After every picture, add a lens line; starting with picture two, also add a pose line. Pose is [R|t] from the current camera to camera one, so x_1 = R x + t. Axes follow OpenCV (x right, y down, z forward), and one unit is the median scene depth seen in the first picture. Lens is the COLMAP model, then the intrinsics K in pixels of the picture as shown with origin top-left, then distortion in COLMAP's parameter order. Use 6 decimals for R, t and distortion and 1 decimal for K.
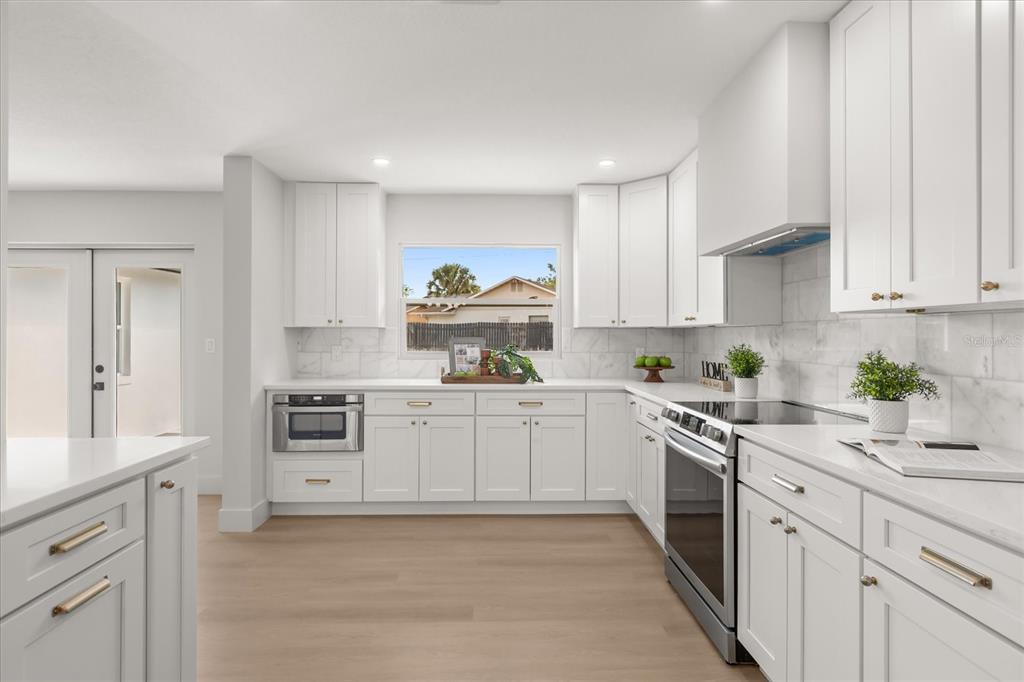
lens RADIAL K [[553.5, 0, 516.2], [0, 553.5, 332.7], [0, 0, 1]] dist [0.001744, 0.000123]
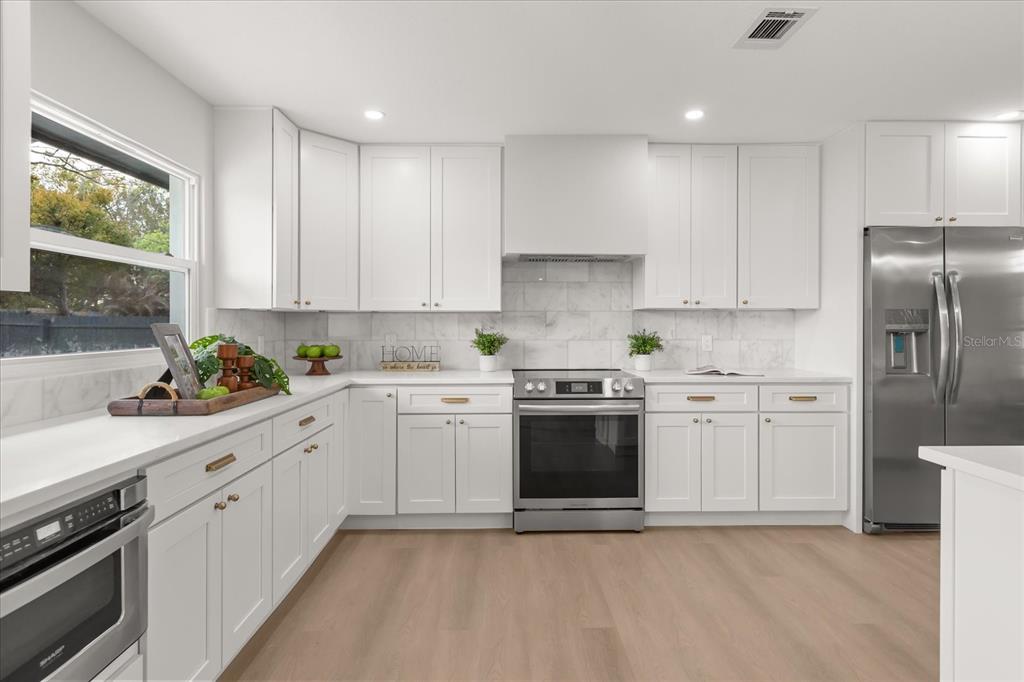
lens RADIAL K [[551.7, 0, 513.6], [0, 551.7, 338.4], [0, 0, 1]] dist [0.011565, 0.000105]
pose [[-0.005675, -0.023332, 0.999712, -0.837193], [-0.005189, 0.999715, 0.023303, 0.016022], [-0.999970, -0.005055, -0.005794, 0.991938]]
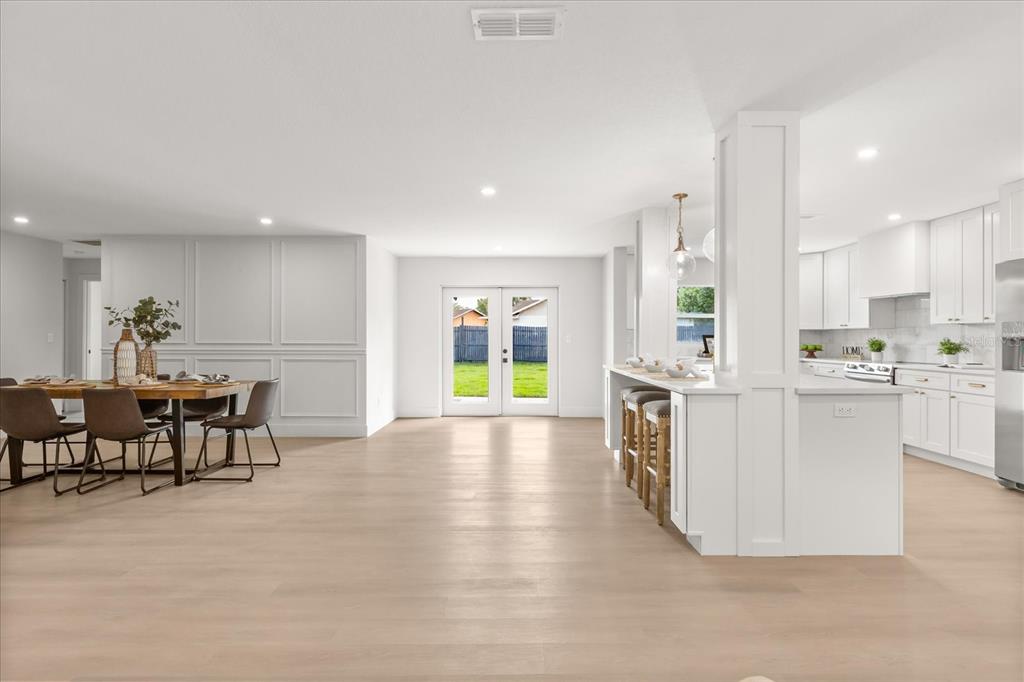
lens RADIAL K [[551.7, 0, 513.6], [0, 551.7, 338.4], [0, 0, 1]] dist [0.011565, 0.000105]
pose [[0.999933, 0.002723, -0.011291, -1.070112], [-0.002657, 0.999979, 0.005843, 0.017645], [0.011307, -0.005813, 0.999919, -1.303462]]
